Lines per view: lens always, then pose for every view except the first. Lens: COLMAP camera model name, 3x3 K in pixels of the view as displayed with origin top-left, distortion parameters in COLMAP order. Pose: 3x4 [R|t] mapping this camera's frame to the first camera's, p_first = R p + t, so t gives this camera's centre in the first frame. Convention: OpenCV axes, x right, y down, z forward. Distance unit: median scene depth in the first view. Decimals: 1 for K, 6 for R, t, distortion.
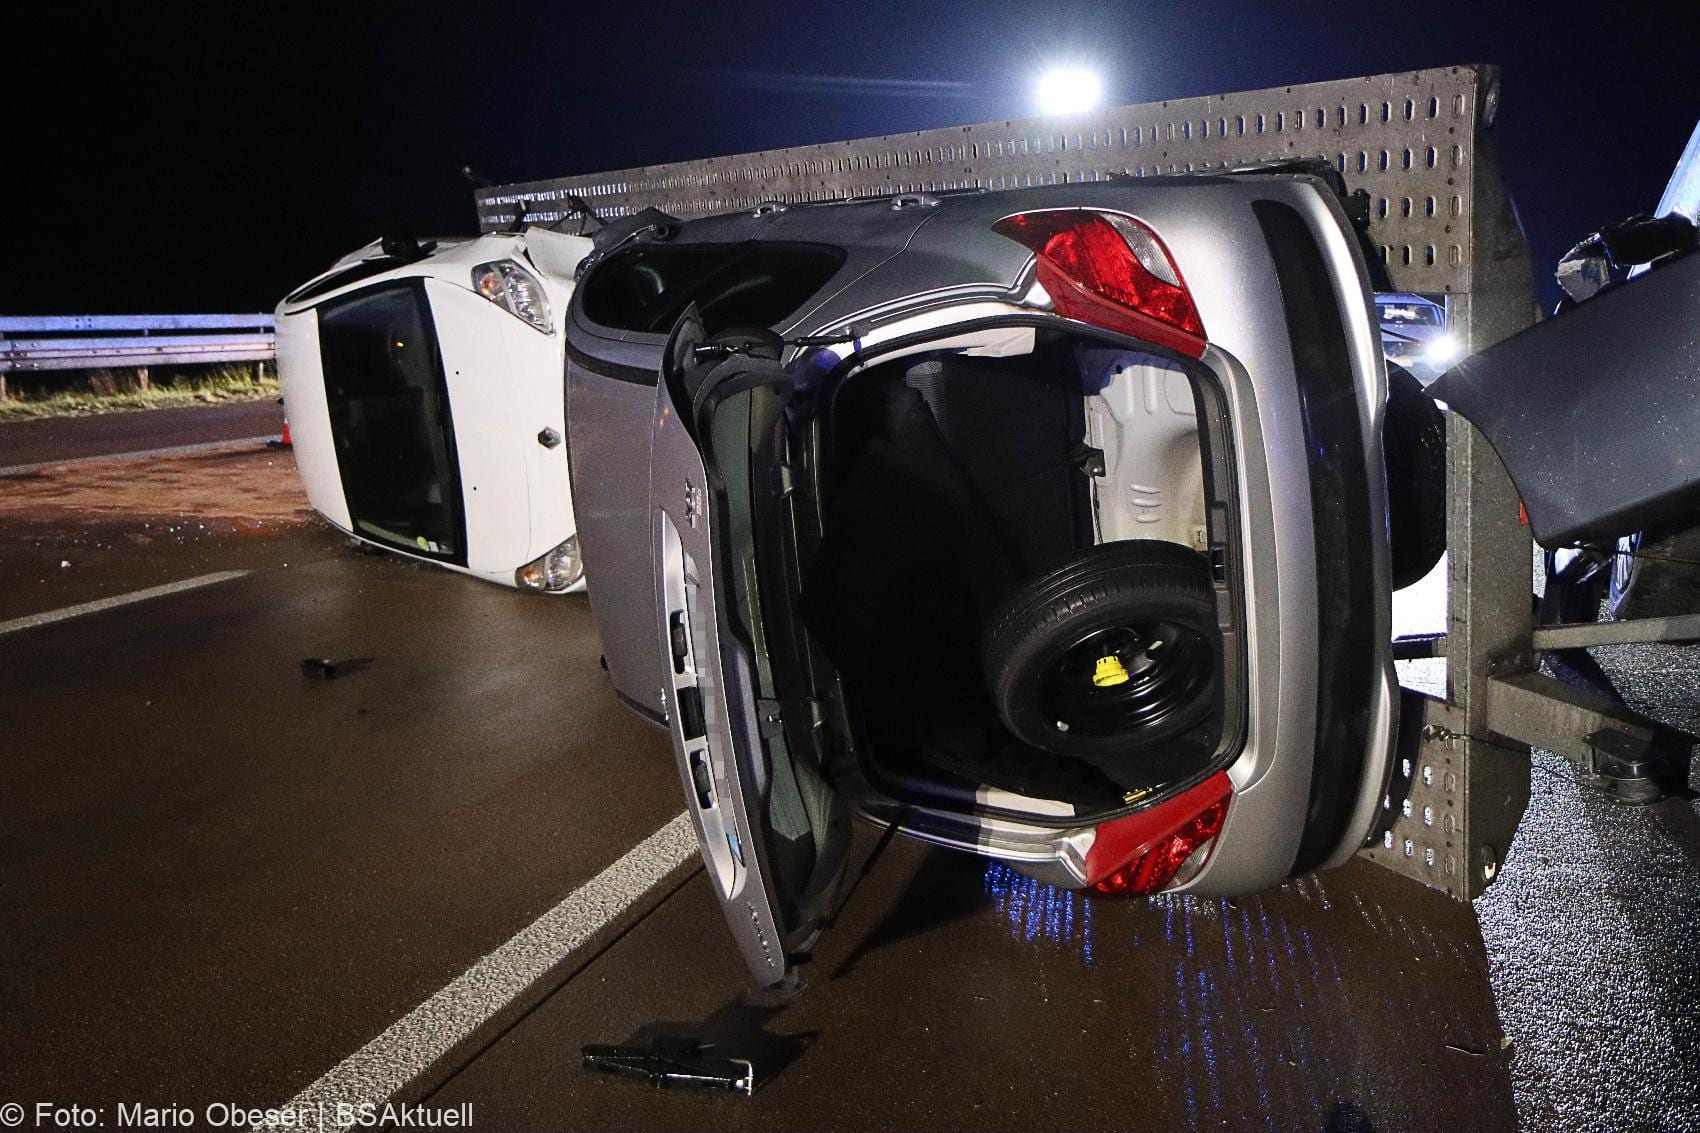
lens RADIAL K [[1662.1, 0, 847.5], [0, 1662.1, 573.2], [0, 0, 1]] dist [0.011542, 0.000000]
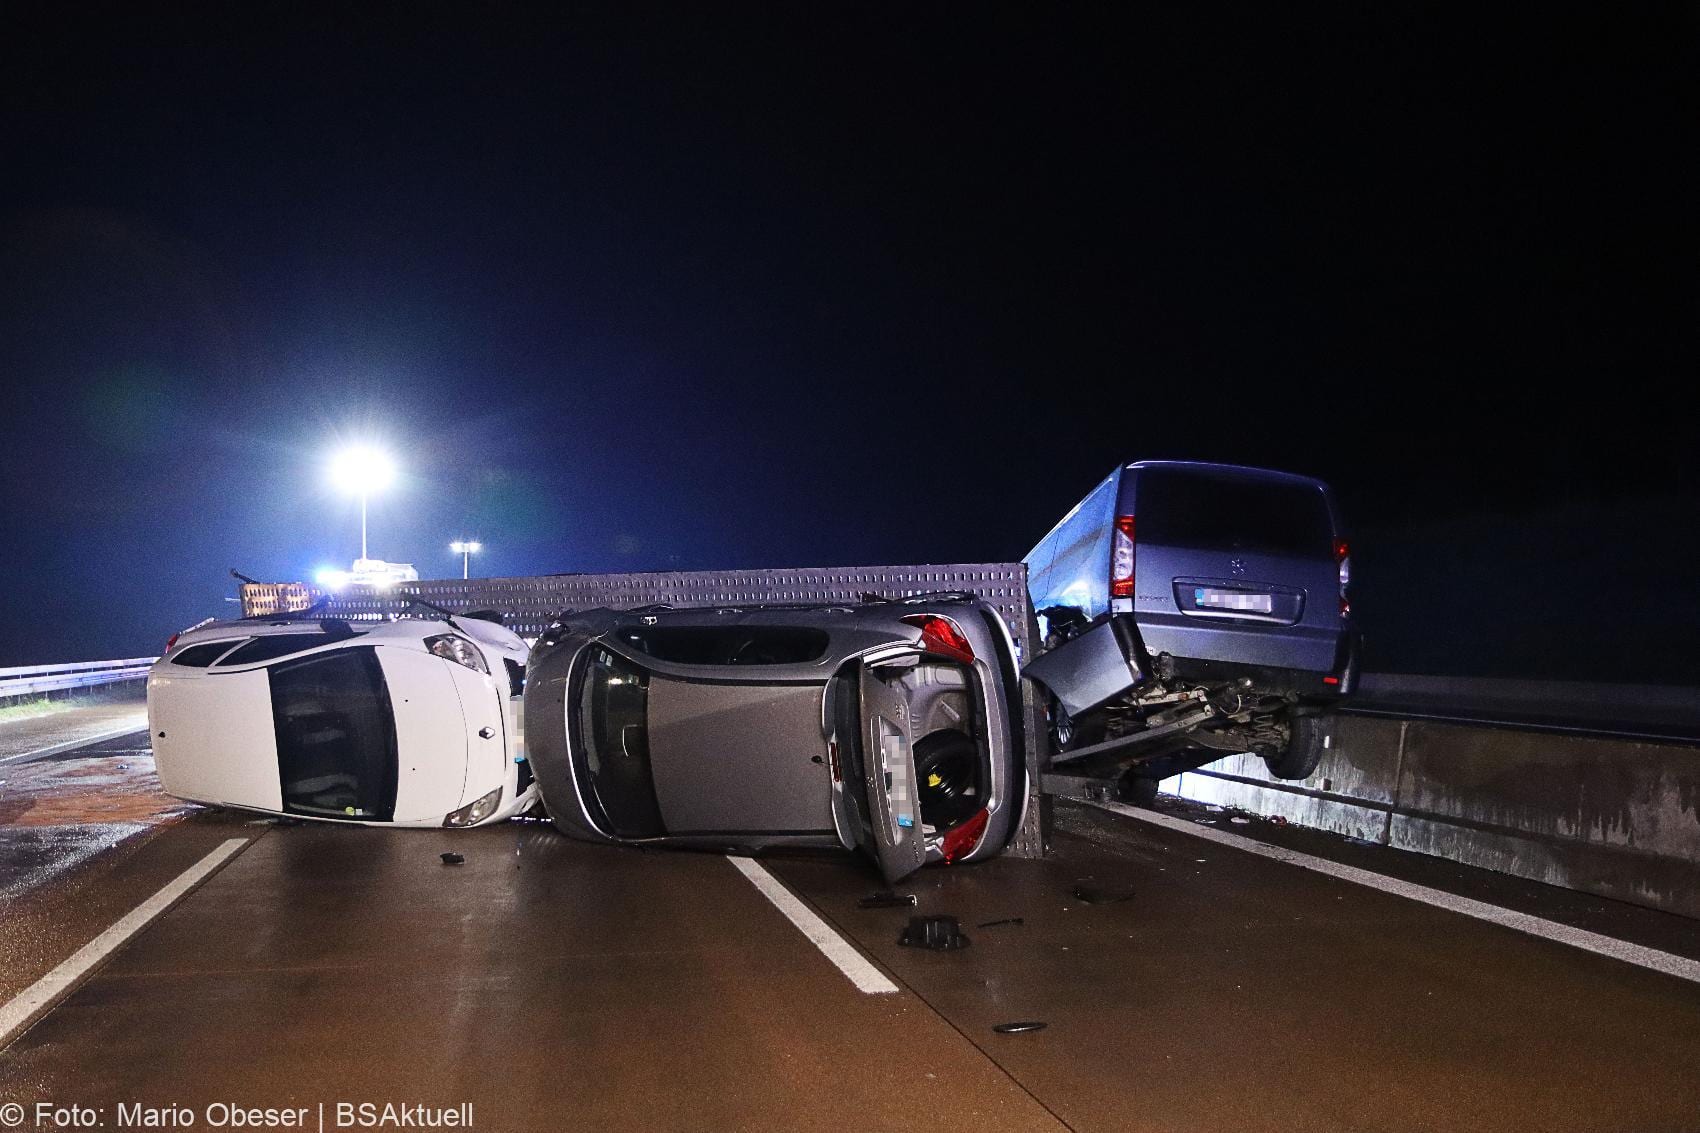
lens RADIAL K [[1662.1, 0, 849.6], [0, 1662.1, 563.7], [0, 0, 1]] dist [0.011542, 0.000000]
pose [[0.865150, -0.015212, 0.501282, -1.353290], [0.116313, 0.978373, -0.171051, 0.166528], [-0.487839, 0.206290, 0.848209, -1.342276]]
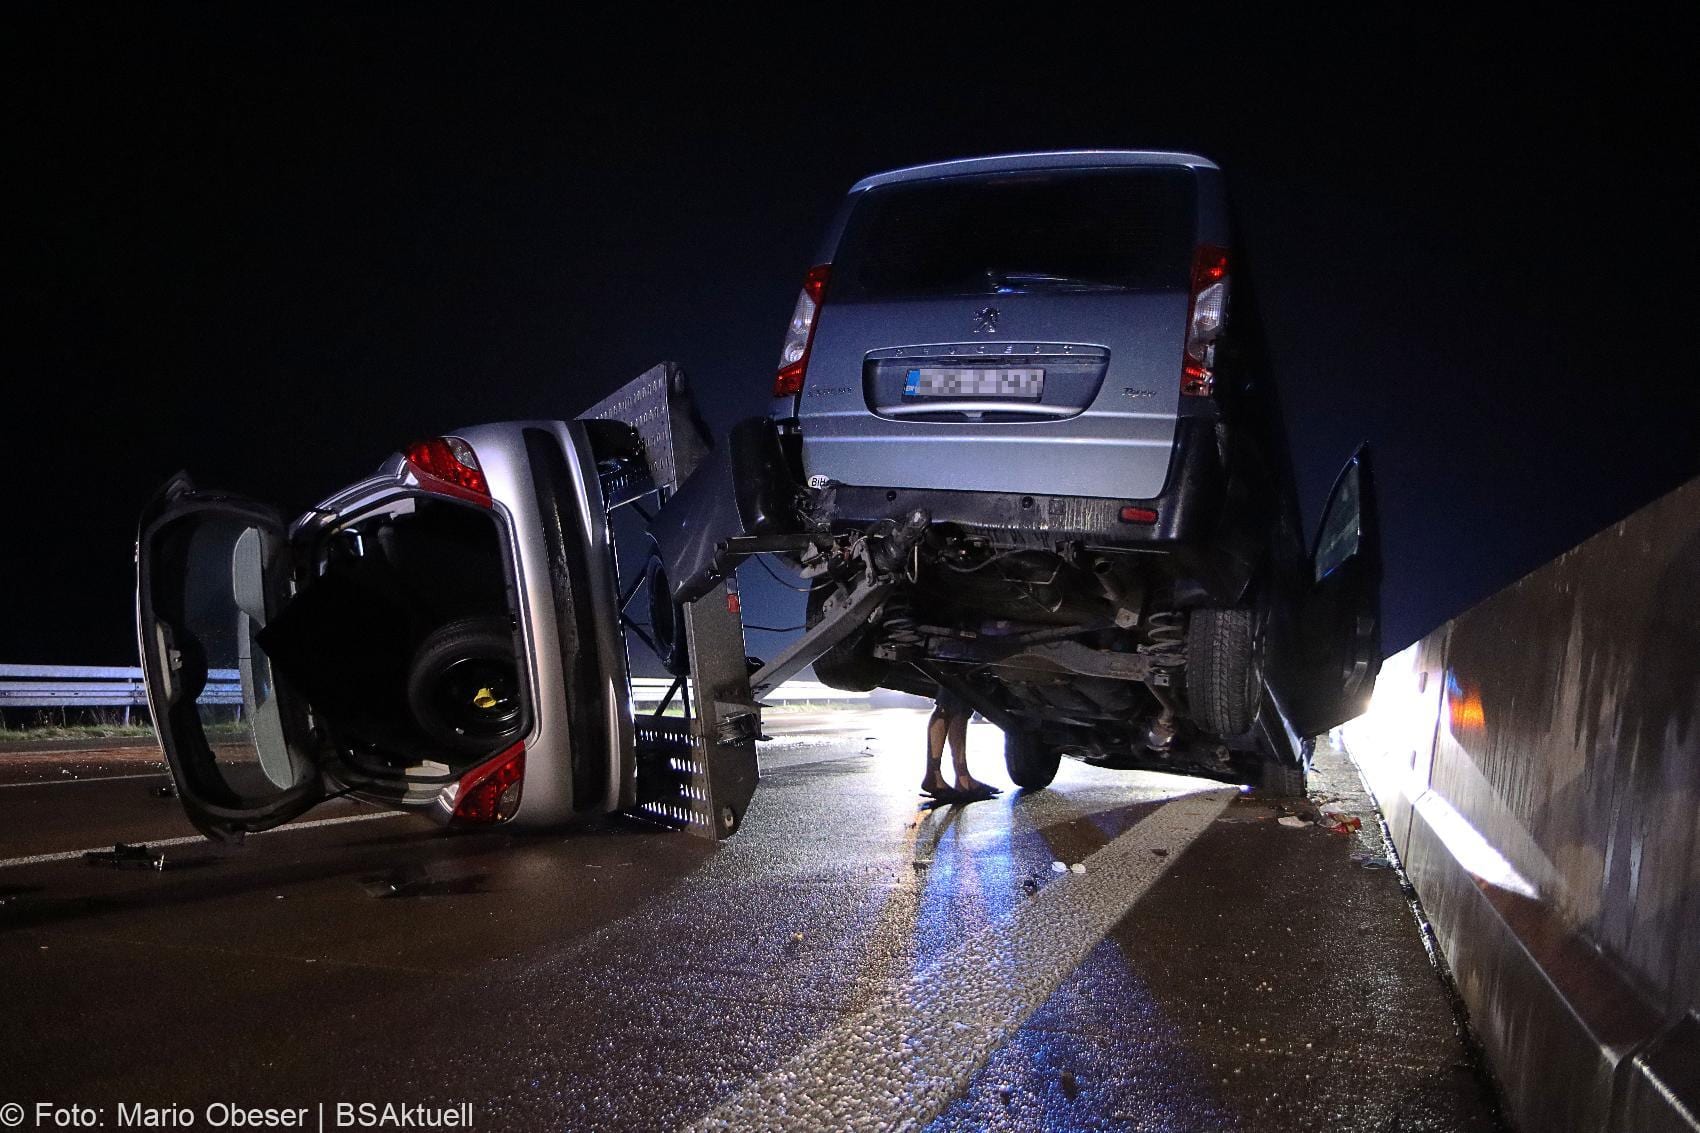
lens RADIAL K [[1323.0, 0, 815.4], [0, 1323.0, 567.5], [0, 0, 1]] dist [-0.019742, 0.028953]
pose [[0.997300, -0.035888, -0.064075, 0.616879], [0.017750, 0.964391, -0.263883, 0.309320], [0.071264, 0.262033, 0.962424, -0.358258]]
